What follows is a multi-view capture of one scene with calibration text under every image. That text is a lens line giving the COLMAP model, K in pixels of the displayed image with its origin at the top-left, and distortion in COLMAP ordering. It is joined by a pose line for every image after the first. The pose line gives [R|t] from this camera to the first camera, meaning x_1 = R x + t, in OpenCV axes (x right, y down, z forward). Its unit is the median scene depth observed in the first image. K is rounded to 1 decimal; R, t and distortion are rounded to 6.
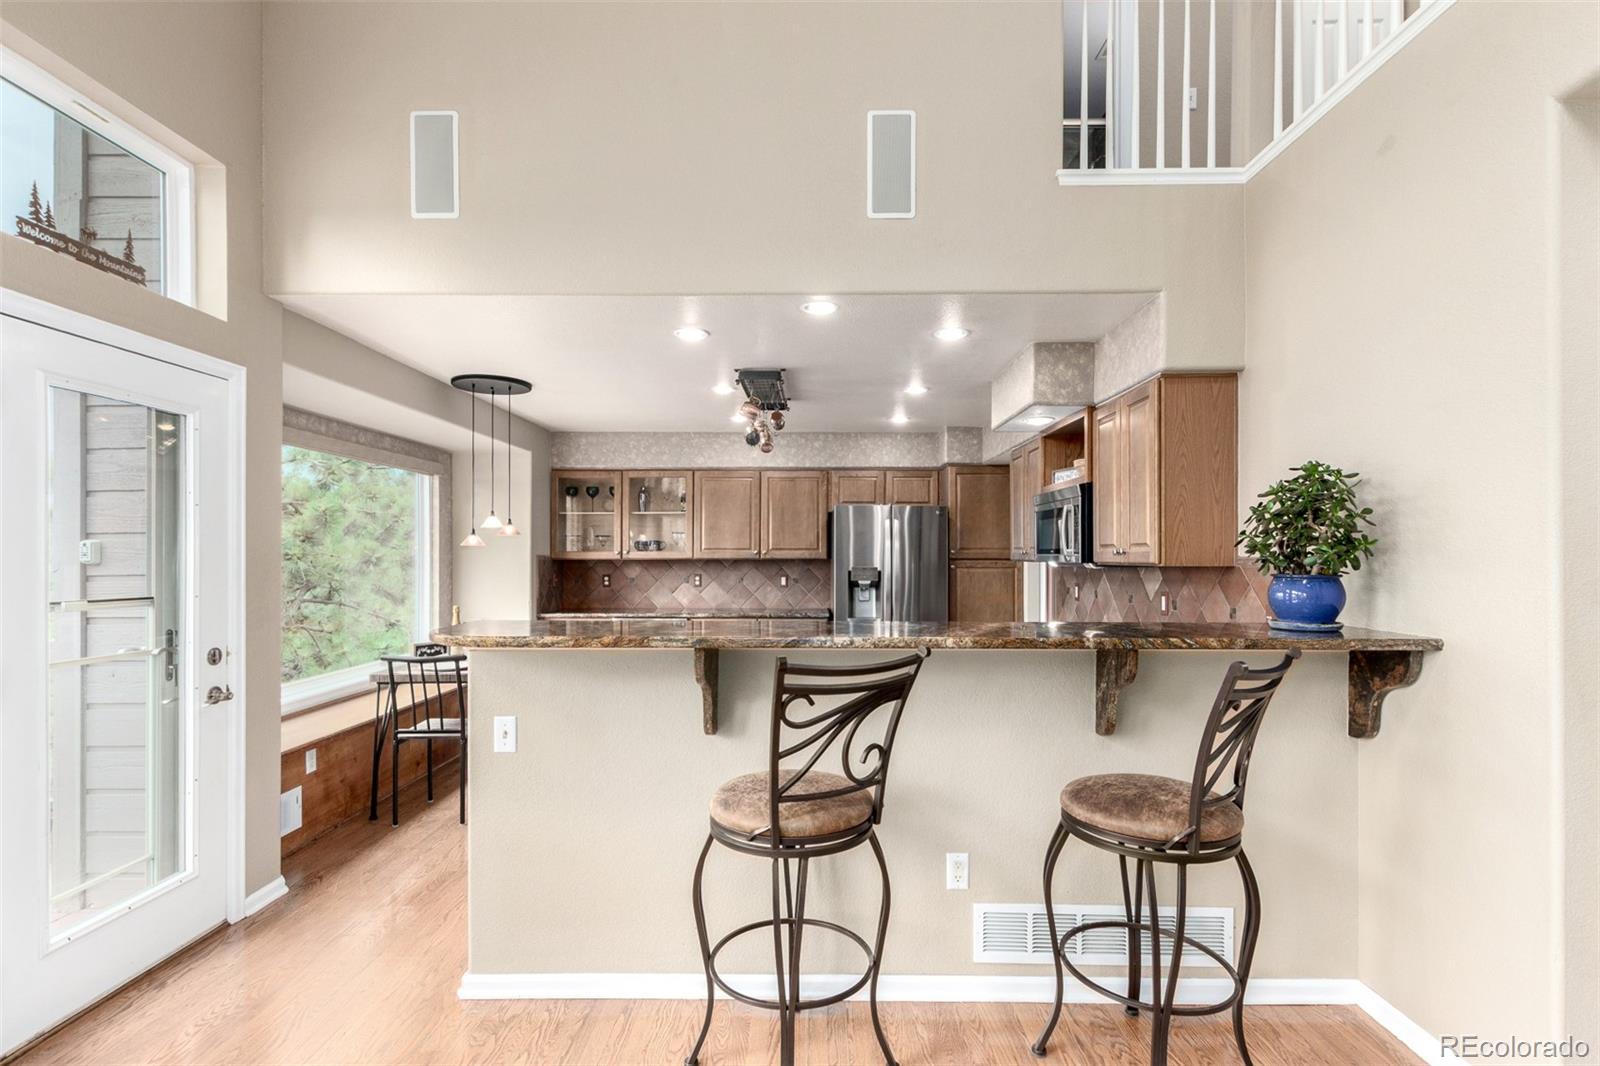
lens RADIAL K [[760.0, 0, 800.2], [0, 760.0, 556.0], [0, 0, 1]] dist [0.005846, -0.001033]
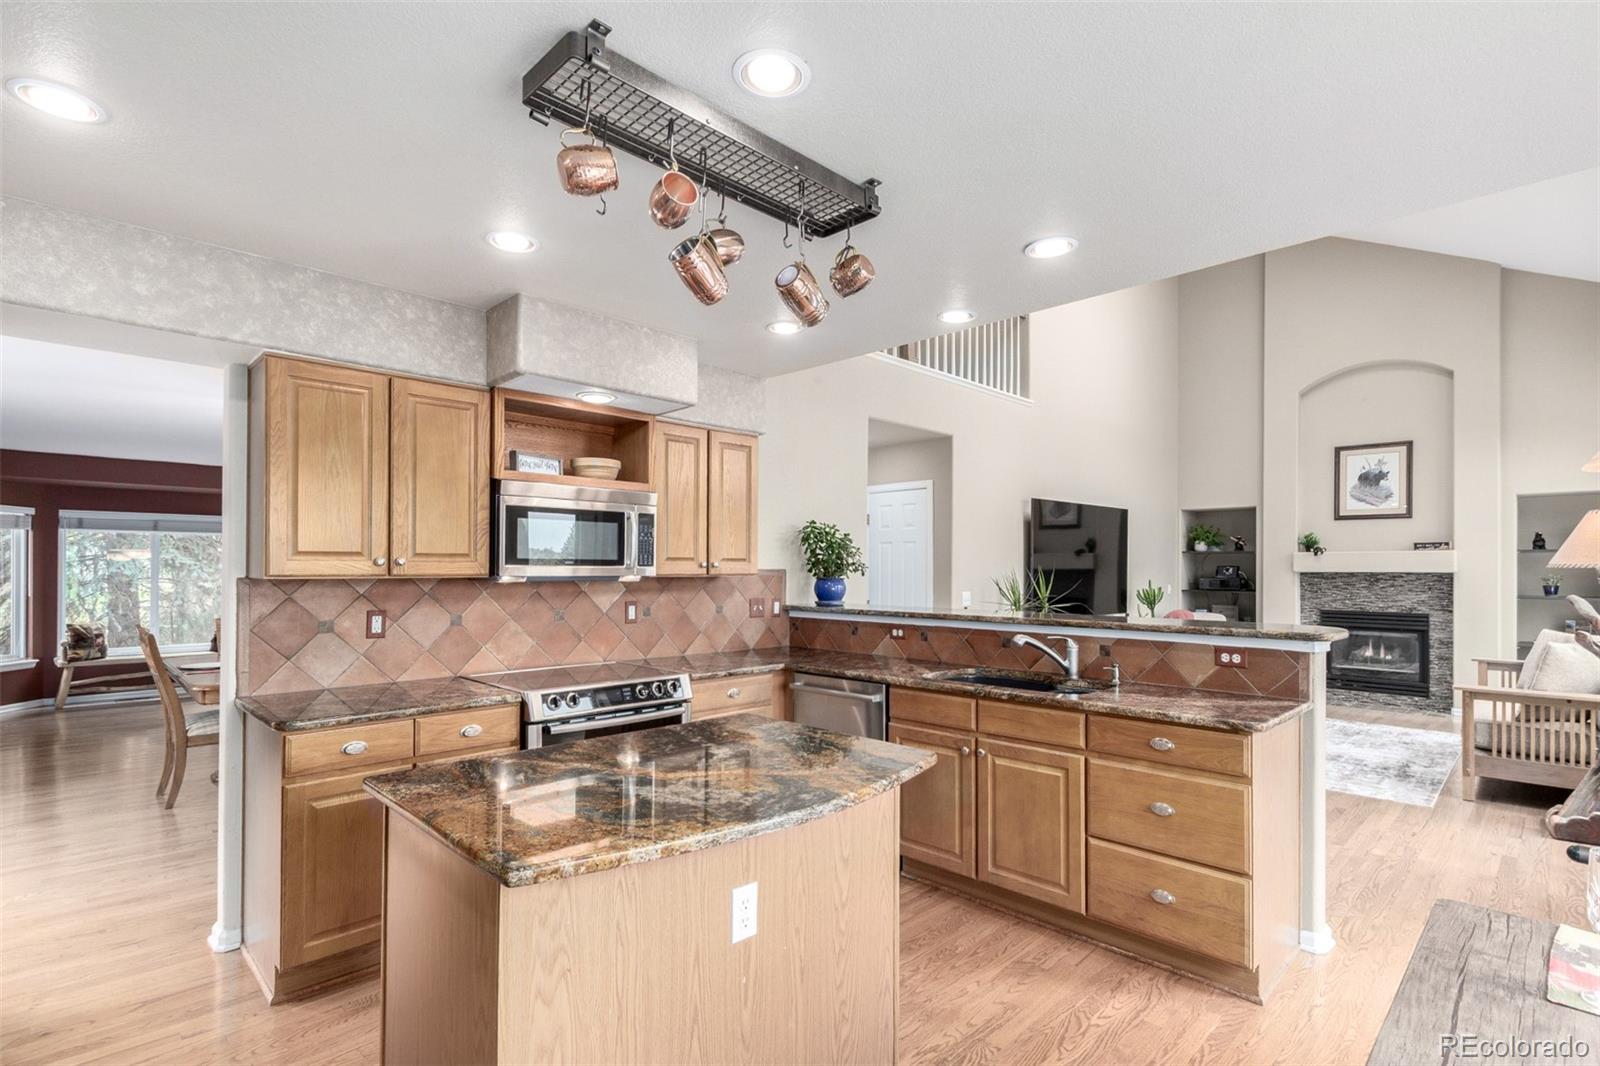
lens RADIAL K [[760.0, 0, 810.5], [0, 760.0, 559.8], [0, 0, 1]] dist [0.005846, -0.001033]
pose [[-0.714567, 0.003416, 0.699559, -0.456639], [-0.004669, 0.999943, -0.009652, -0.002966], [-0.699552, -0.010163, -0.714510, 1.606045]]
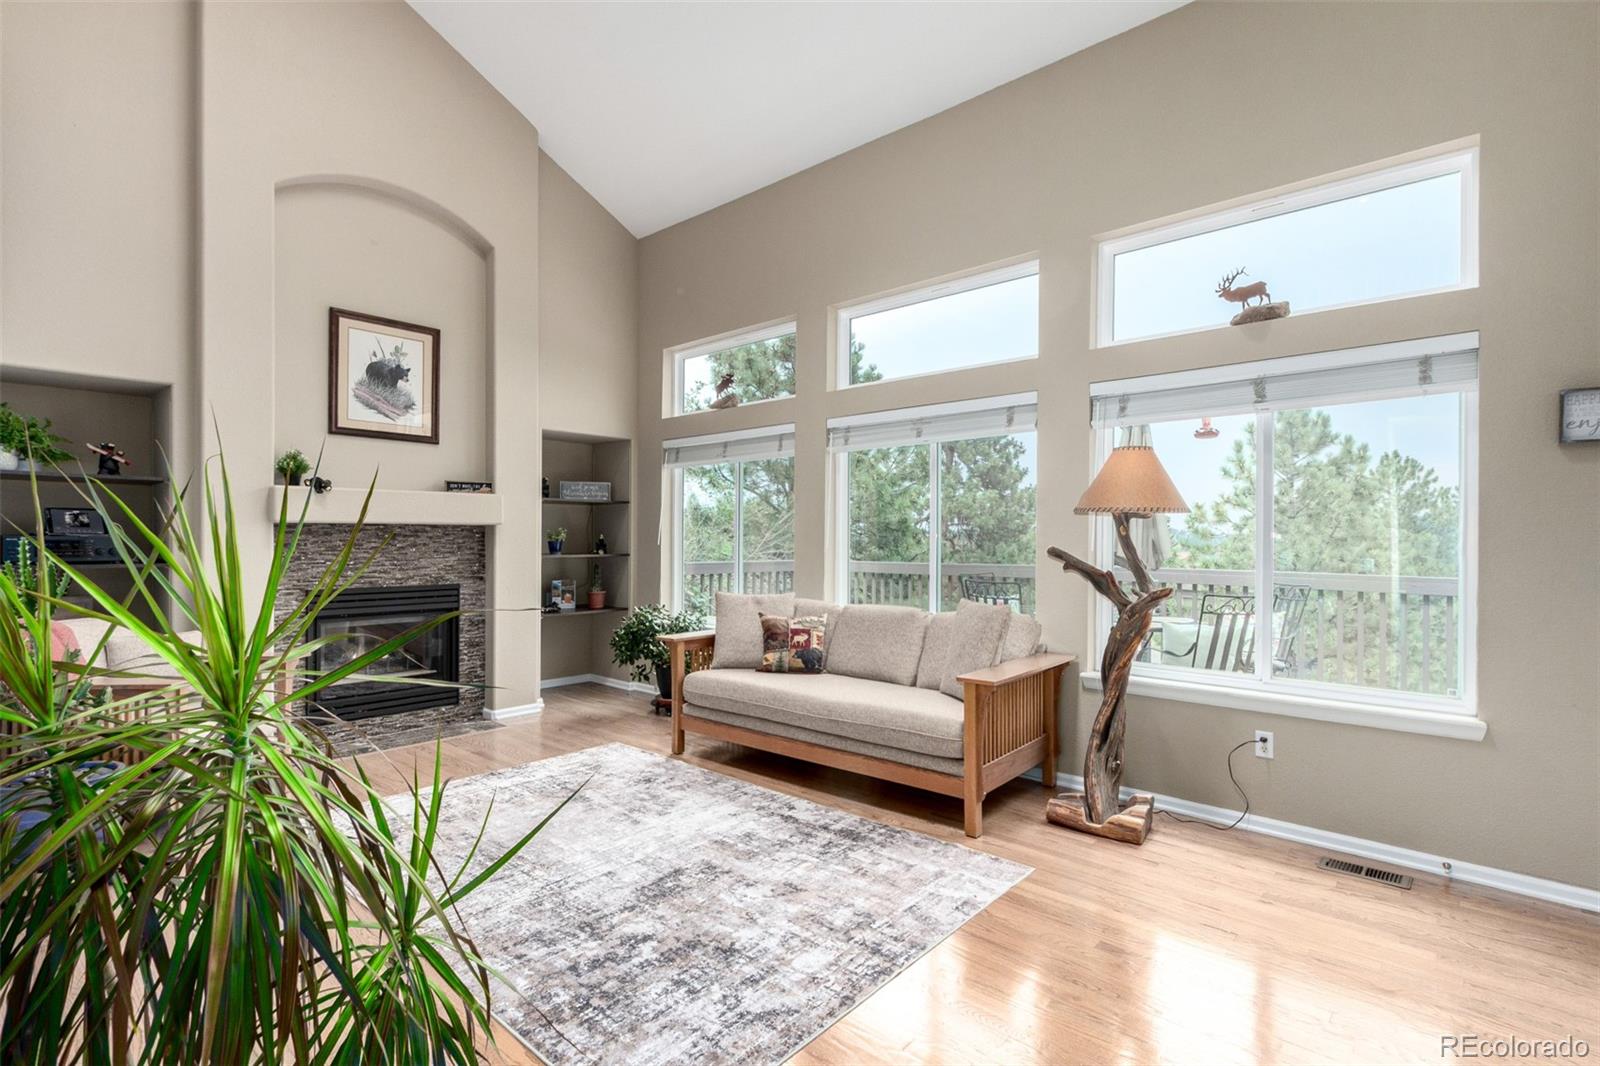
lens RADIAL K [[760.0, 0, 806.3], [0, 760.0, 541.9], [0, 0, 1]] dist [0.005846, -0.001033]
pose [[-0.659749, 0.003001, -0.751480, 0.463439], [-0.004120, 0.999963, 0.007610, 0.022903], [0.751475, 0.008117, -0.659712, 0.375631]]
